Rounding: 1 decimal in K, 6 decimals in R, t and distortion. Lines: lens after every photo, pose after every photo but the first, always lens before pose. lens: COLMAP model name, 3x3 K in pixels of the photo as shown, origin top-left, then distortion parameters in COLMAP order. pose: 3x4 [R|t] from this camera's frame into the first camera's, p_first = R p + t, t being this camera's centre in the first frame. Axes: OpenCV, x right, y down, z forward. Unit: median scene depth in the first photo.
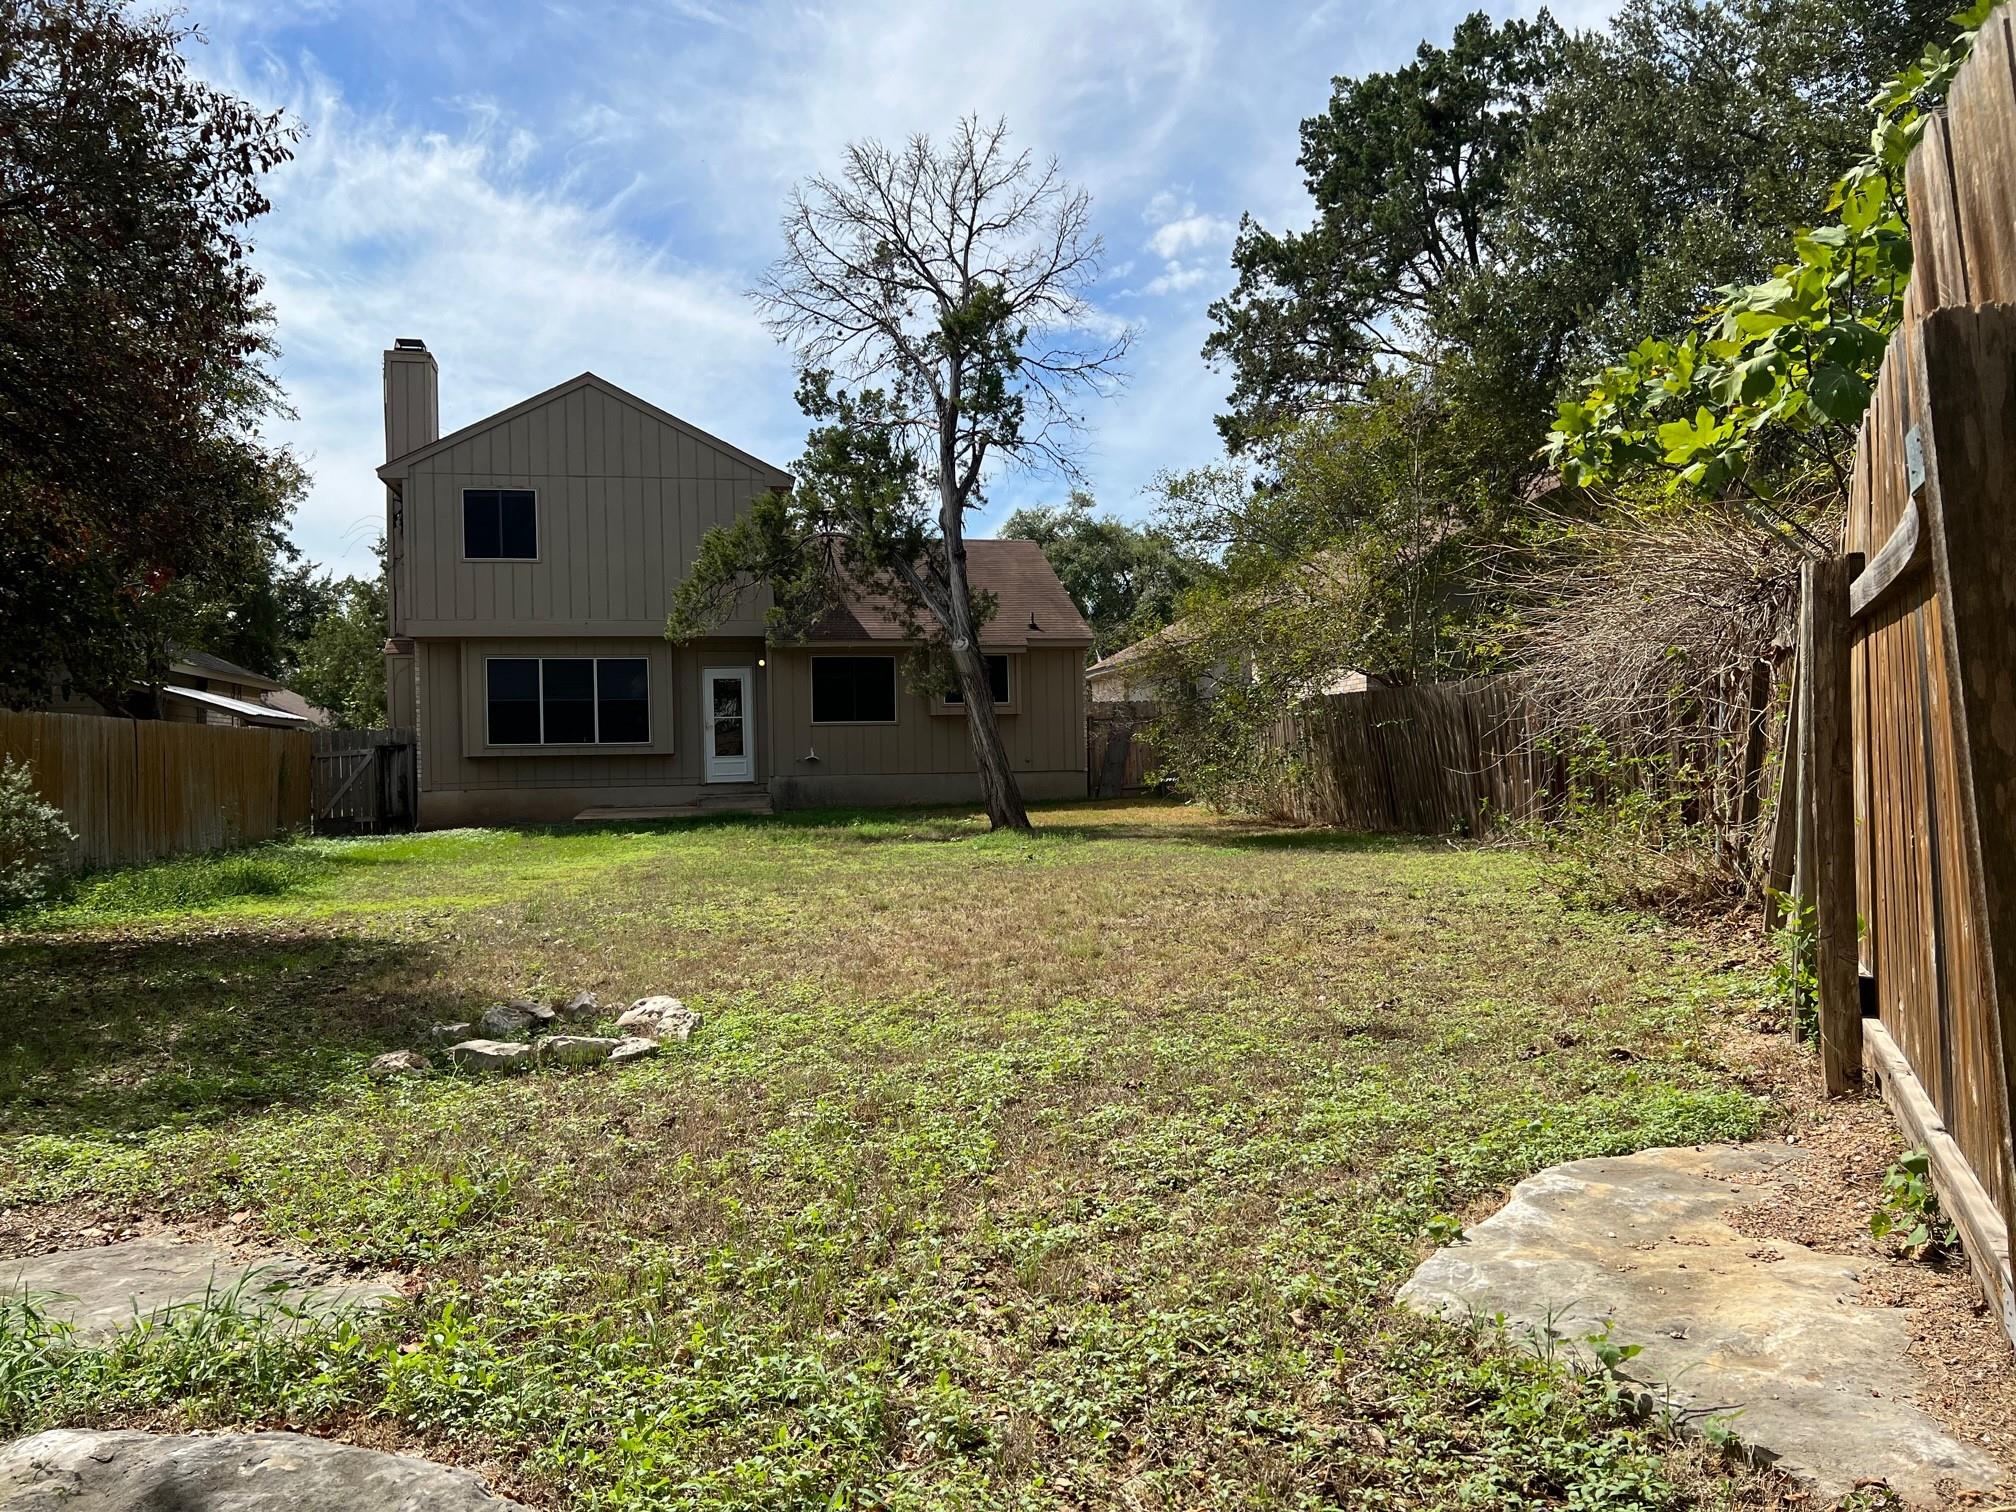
lens RADIAL K [[1637.2, 0, 1004.2], [0, 1637.2, 761.9], [0, 0, 1]] dist [0.060831, -0.005773]
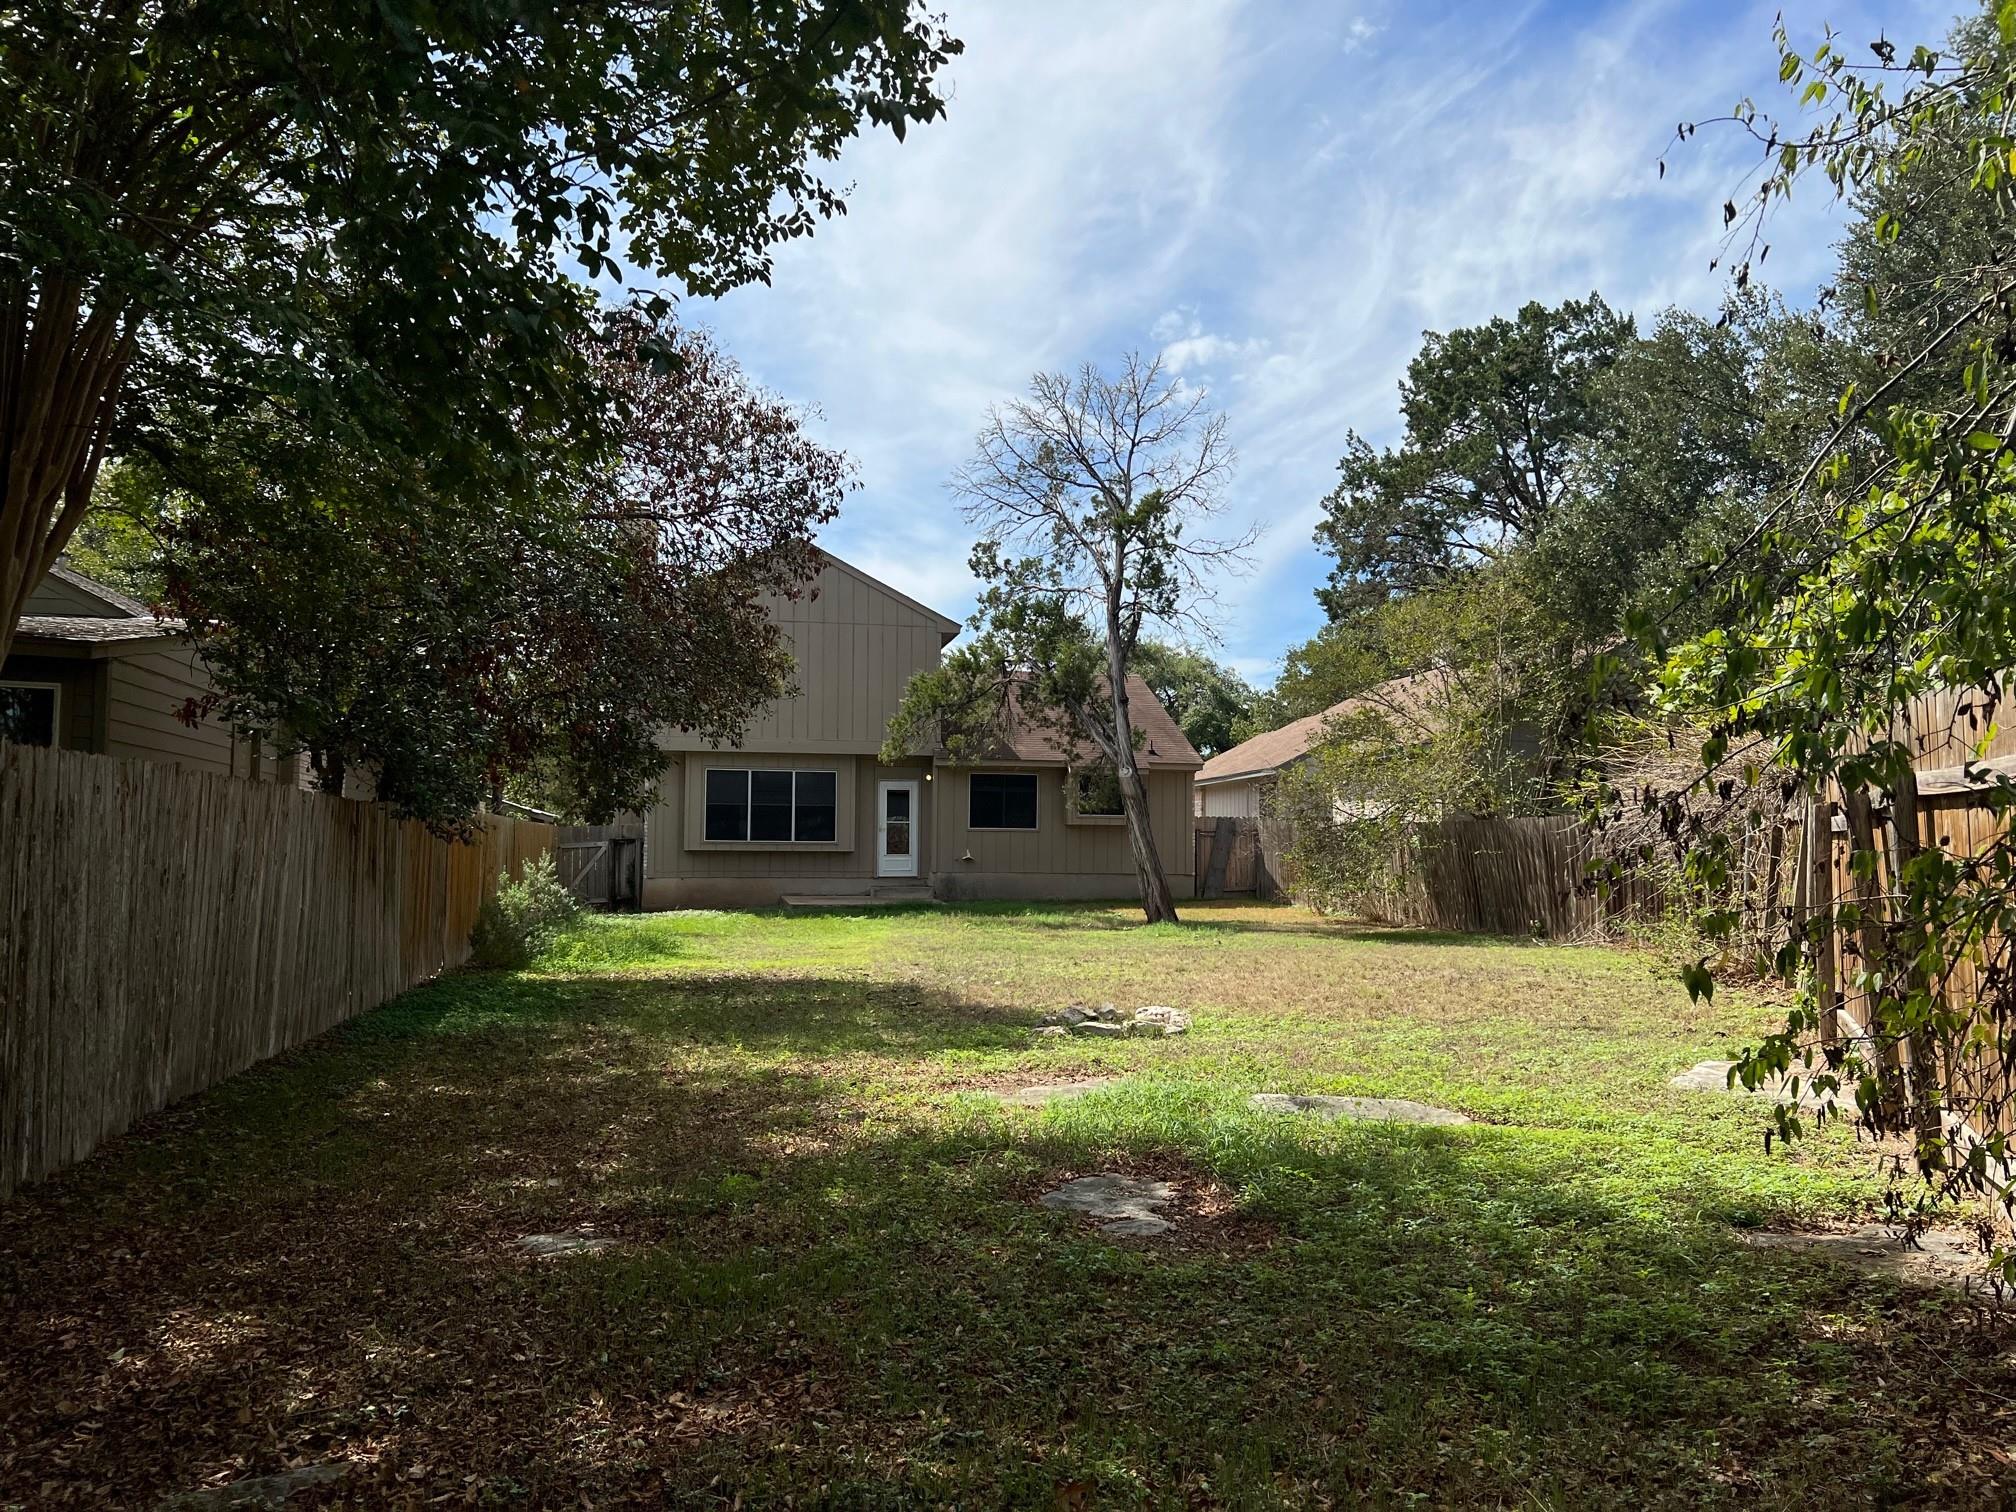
lens RADIAL K [[1534.4, 0, 1008.0], [0, 1534.4, 756.0], [0, 0, 1]] dist [0.058181, -0.058922]
pose [[0.999306, 0.025007, -0.027621, -0.074673], [-0.026852, 0.997285, -0.068570, -0.001090], [0.025831, 0.069264, 0.997264, -0.154831]]
